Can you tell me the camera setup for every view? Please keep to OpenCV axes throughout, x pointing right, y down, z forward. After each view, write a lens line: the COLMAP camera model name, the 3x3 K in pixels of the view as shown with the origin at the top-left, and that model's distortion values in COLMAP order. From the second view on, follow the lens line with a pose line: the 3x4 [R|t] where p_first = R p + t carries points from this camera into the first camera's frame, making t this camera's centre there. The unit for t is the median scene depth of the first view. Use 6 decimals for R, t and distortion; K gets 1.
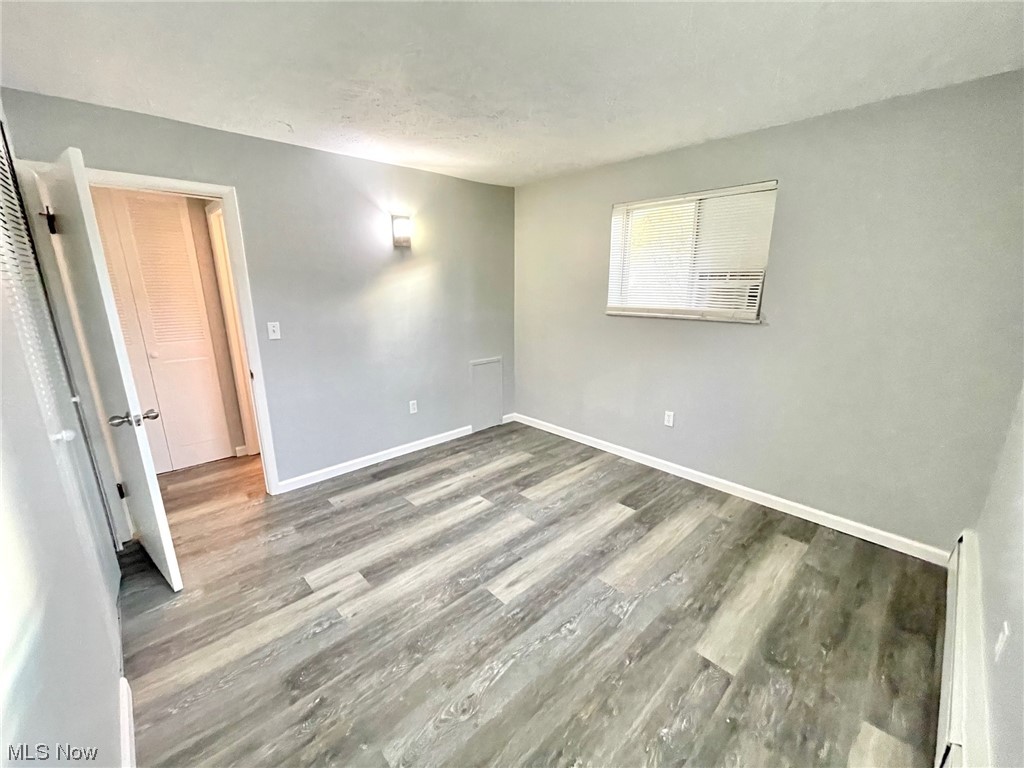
lens RADIAL K [[411.2, 0, 509.3], [0, 411.2, 385.6], [0, 0, 1]] dist [-0.001672, 0.000712]
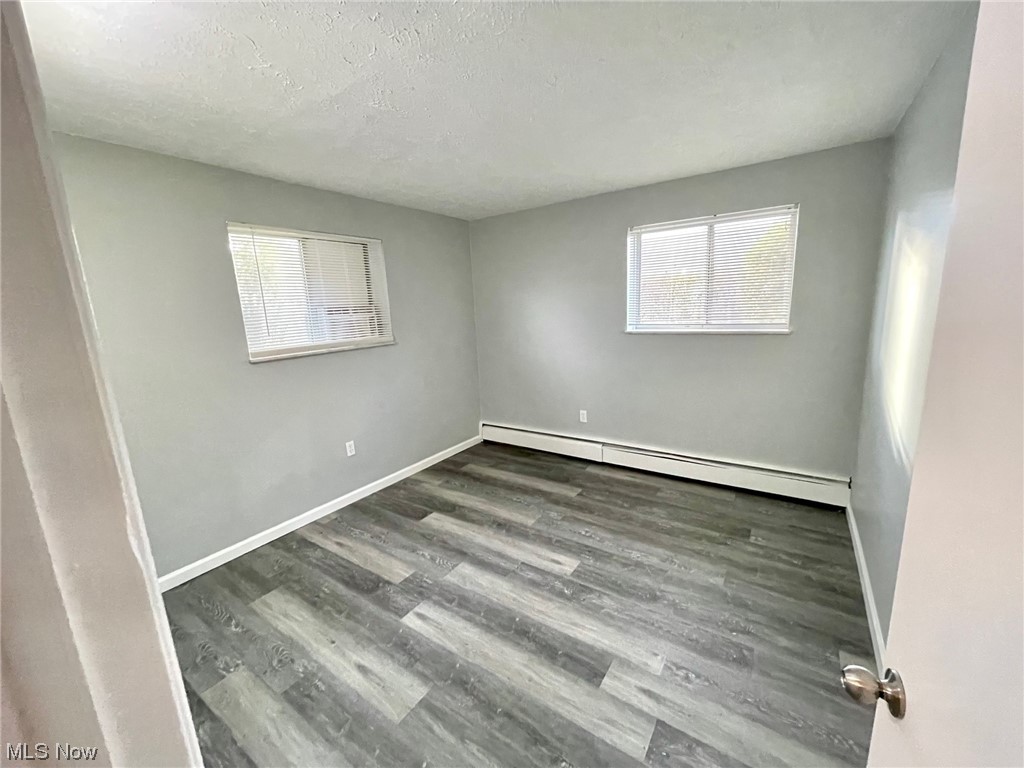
lens RADIAL K [[418.8, 0, 500.9], [0, 418.8, 387.0], [0, 0, 1]] dist [-0.002866, -0.000208]
pose [[-0.198900, -0.176056, 0.964076, -0.855607], [0.289324, 0.929336, 0.229403, -0.248830], [-0.936339, 0.324559, -0.133907, 0.966150]]
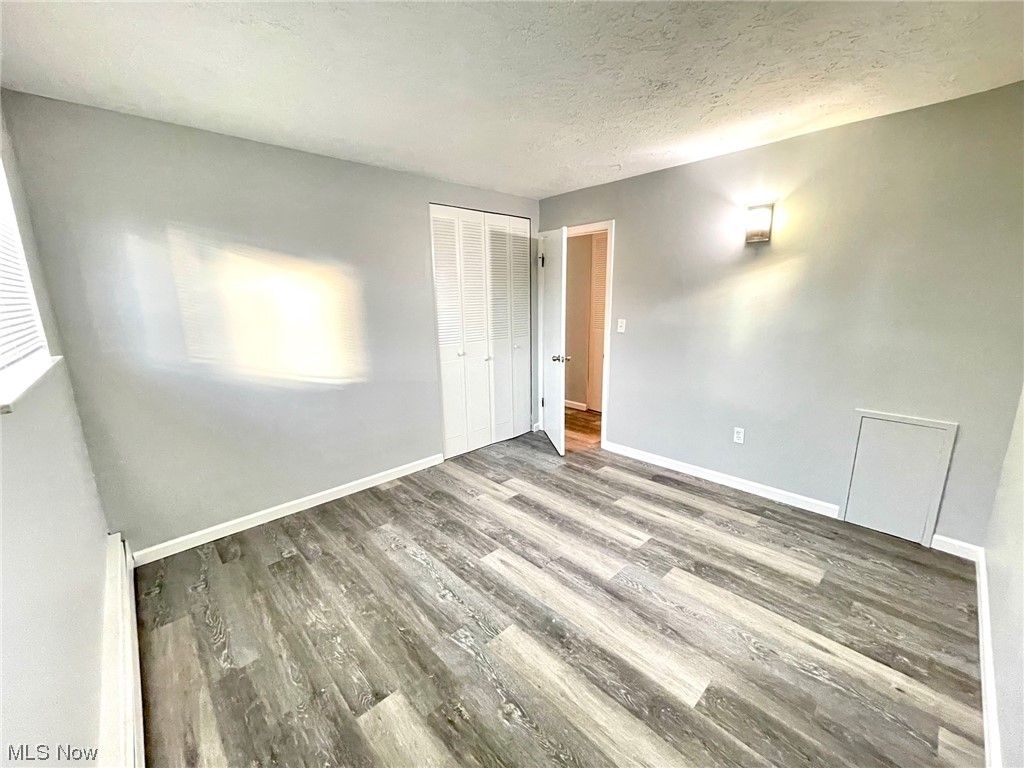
lens RADIAL K [[411.2, 0, 509.3], [0, 411.2, 385.6], [0, 0, 1]] dist [-0.001672, 0.000712]
pose [[0.003056, 0.218581, -0.975814, 0.816686], [-0.229394, 0.949950, 0.212069, -0.167420], [0.973329, 0.223197, 0.053044, 0.716827]]
